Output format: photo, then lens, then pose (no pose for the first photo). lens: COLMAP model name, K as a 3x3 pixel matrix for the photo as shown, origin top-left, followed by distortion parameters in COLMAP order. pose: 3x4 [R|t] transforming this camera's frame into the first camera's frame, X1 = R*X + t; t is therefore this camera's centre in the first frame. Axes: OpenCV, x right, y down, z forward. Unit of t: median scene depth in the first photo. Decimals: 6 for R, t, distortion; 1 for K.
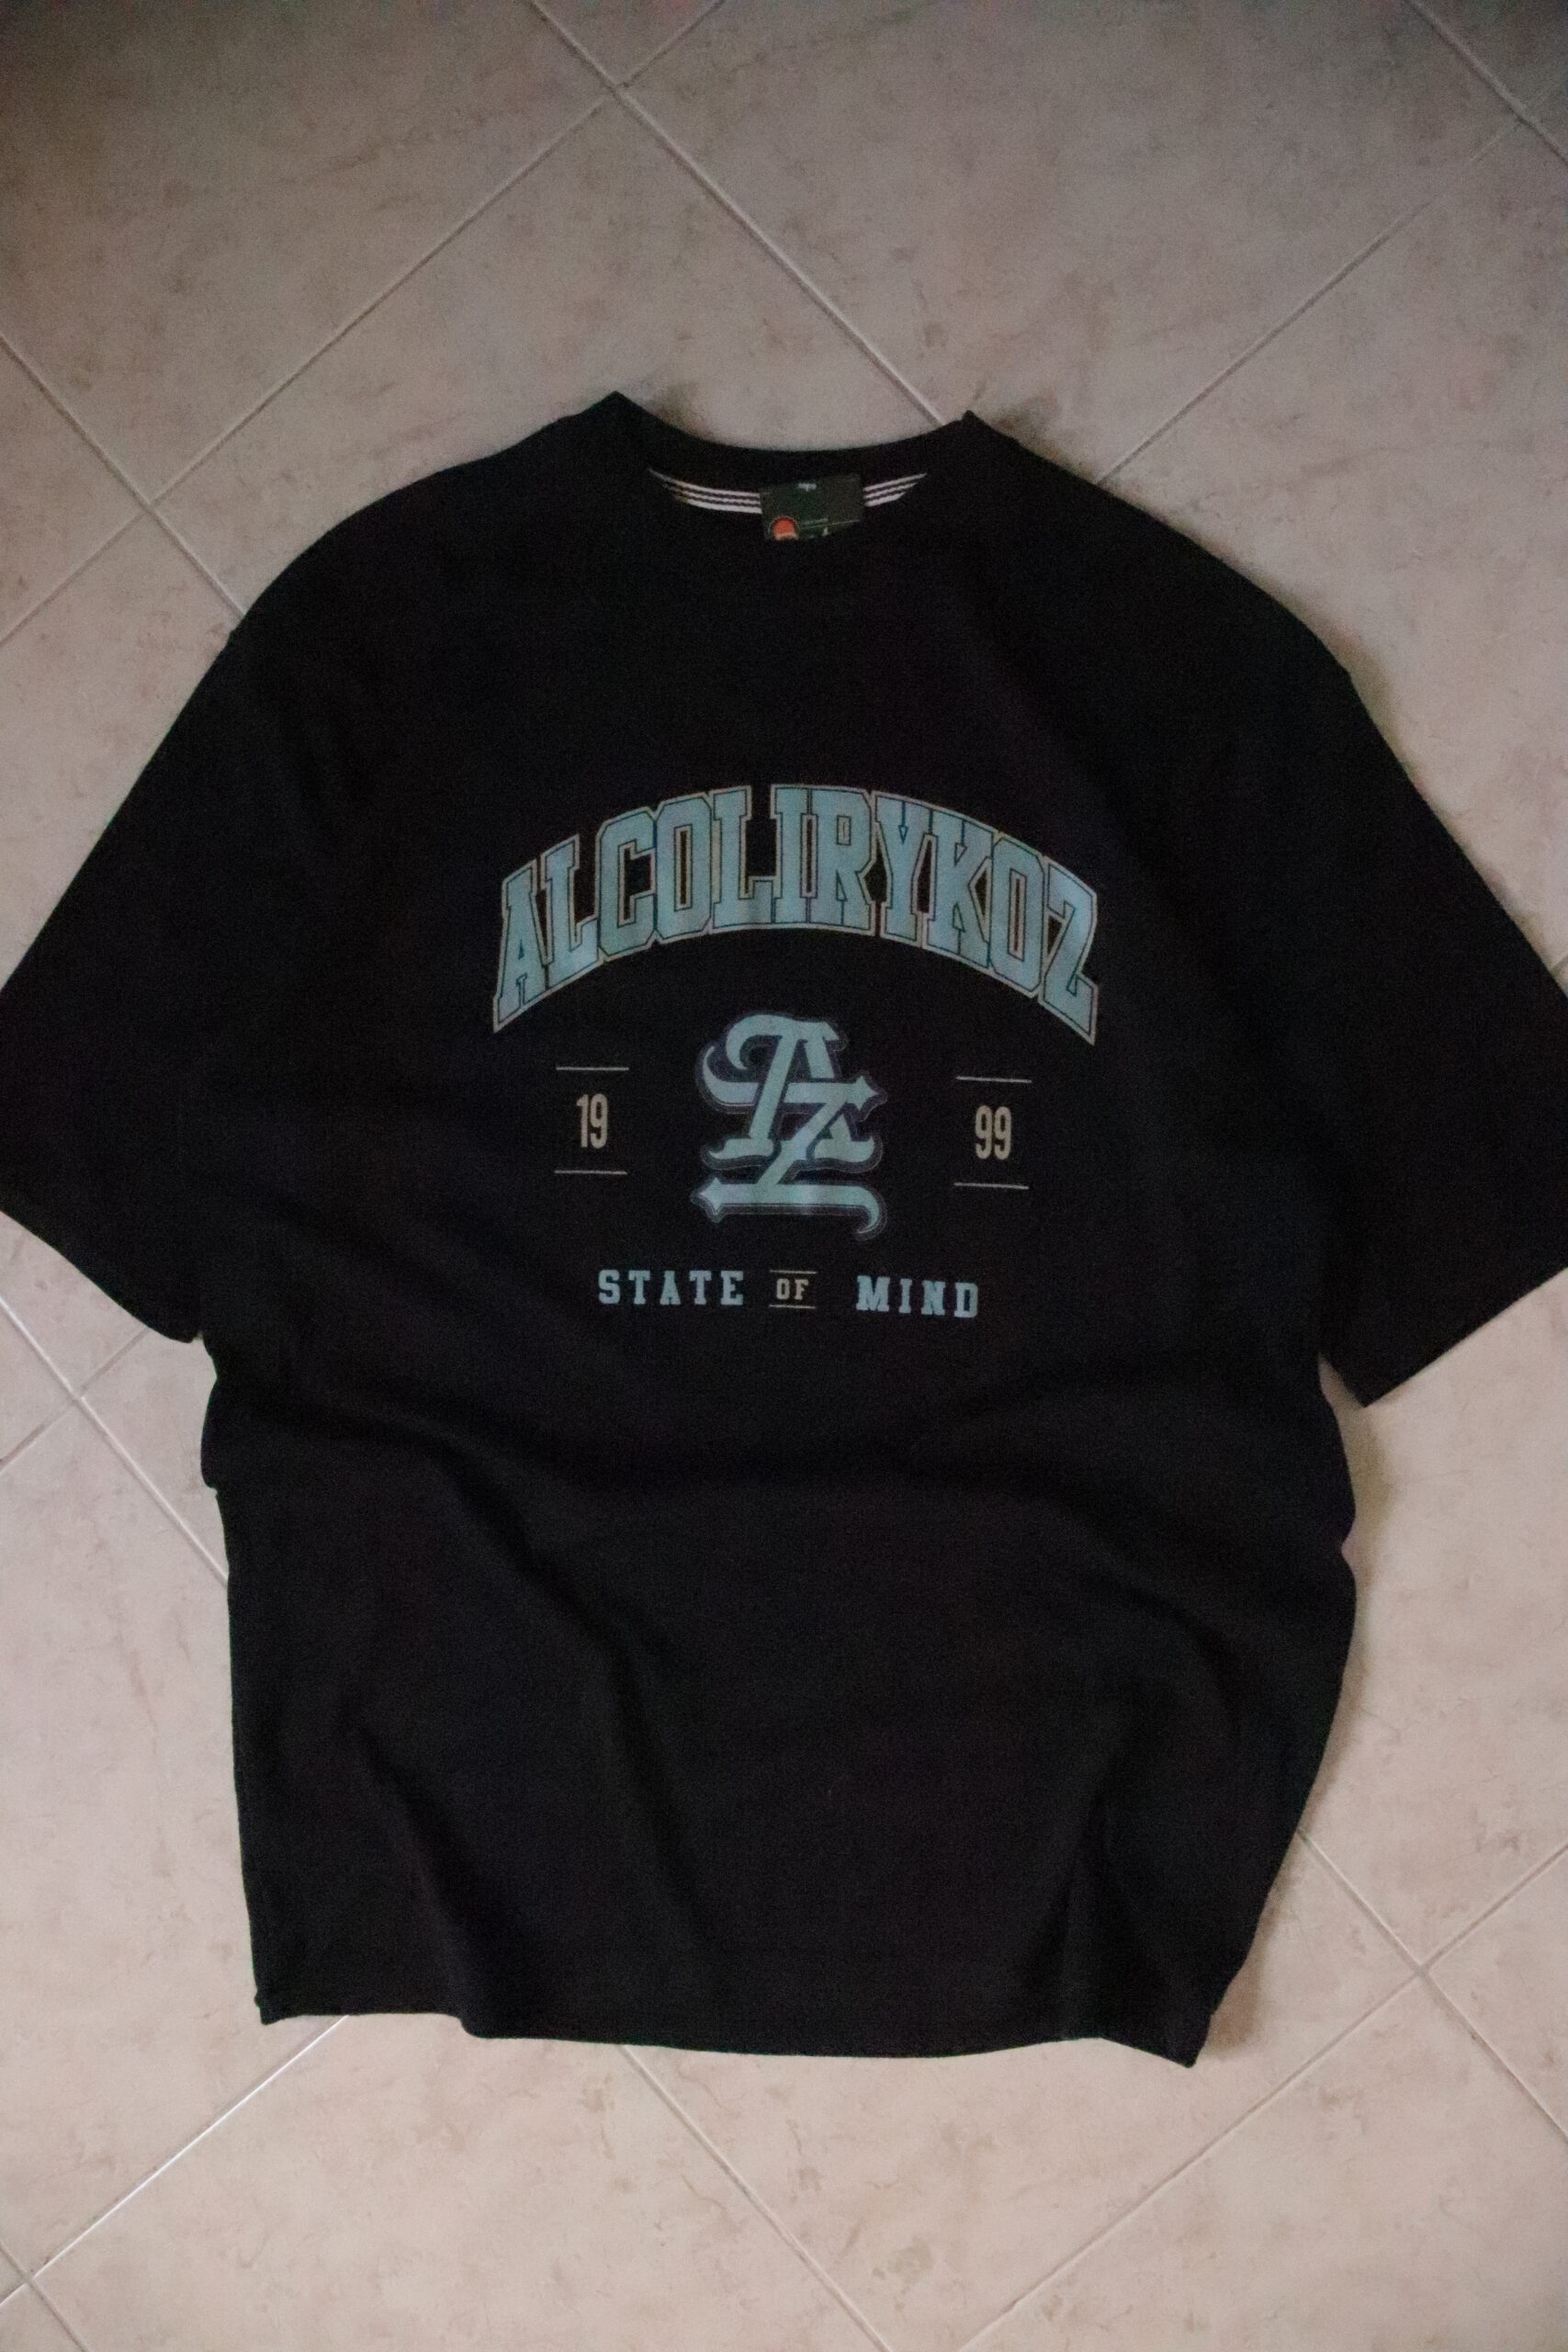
lens RADIAL K [[1947.2, 0, 797.0], [0, 1947.2, 1194.2], [0, 0, 1]] dist [-0.183817, 0.155934]
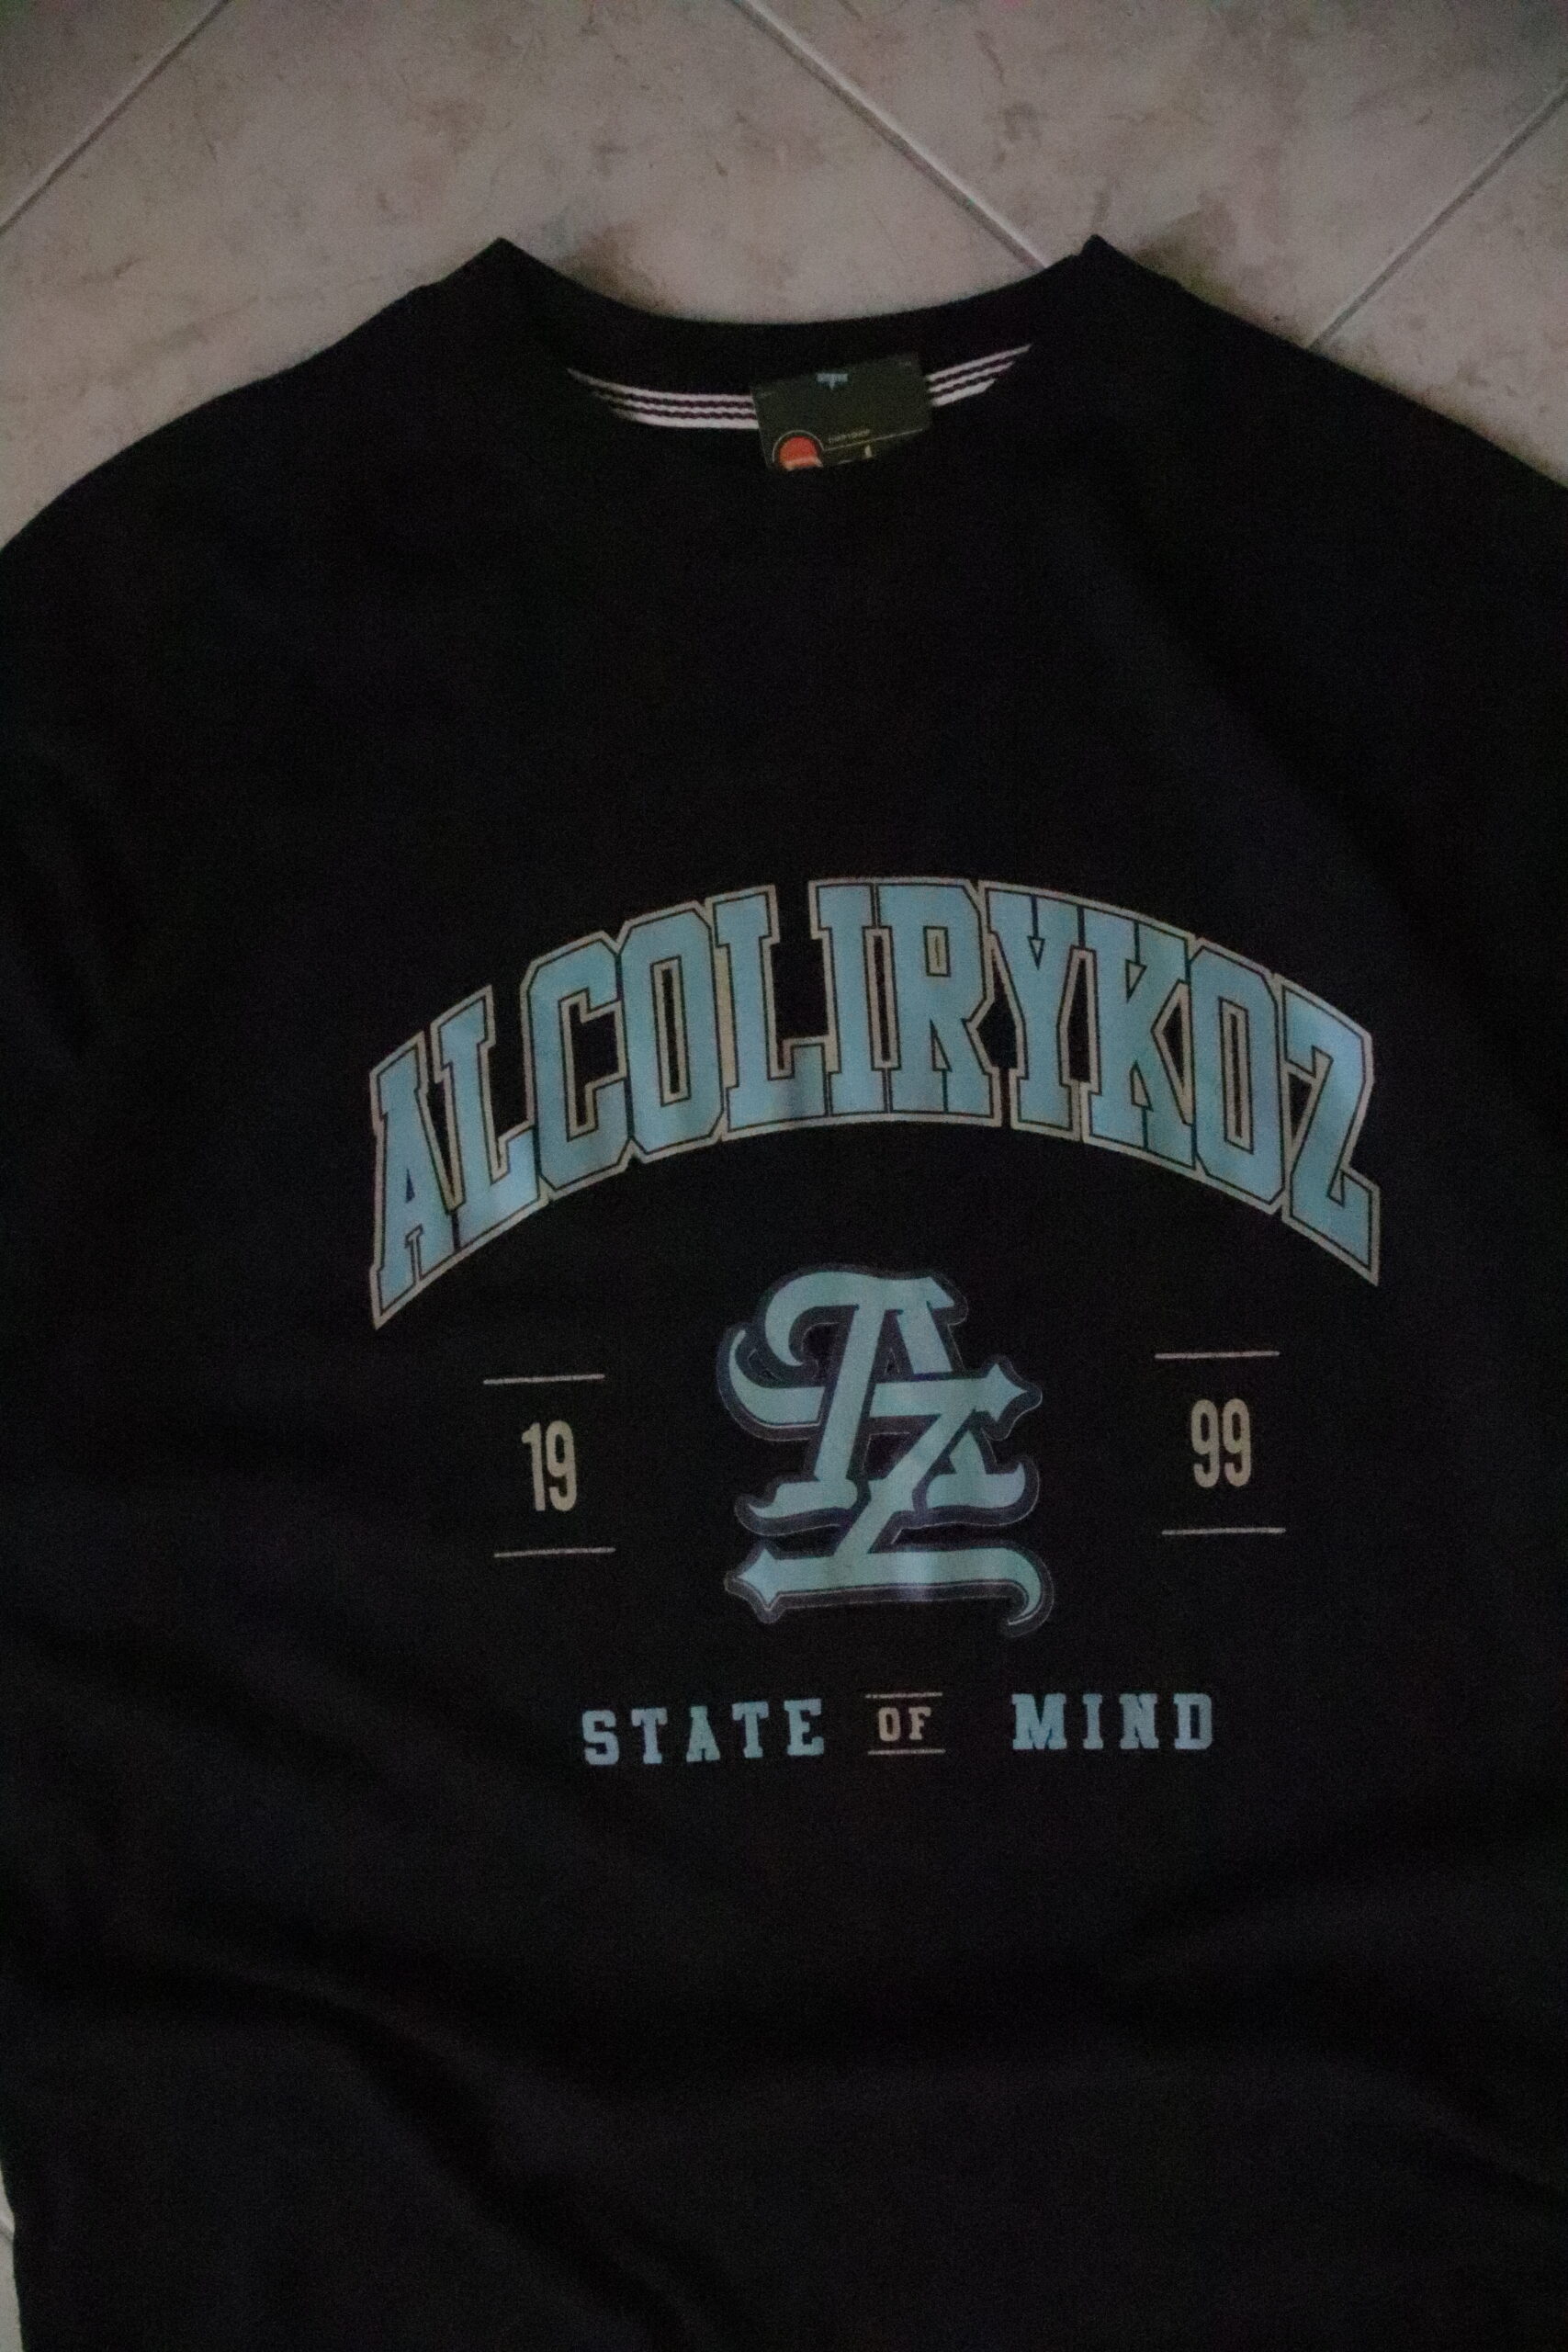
lens RADIAL K [[1947.2, 0, 788.1], [0, 1947.2, 1188.3], [0, 0, 1]] dist [-0.183817, 0.155934]
pose [[0.997256, -0.070958, 0.021123, -0.039096], [0.070981, 0.997478, -0.000346, -0.118434], [-0.021045, 0.001845, 0.999777, 0.405403]]
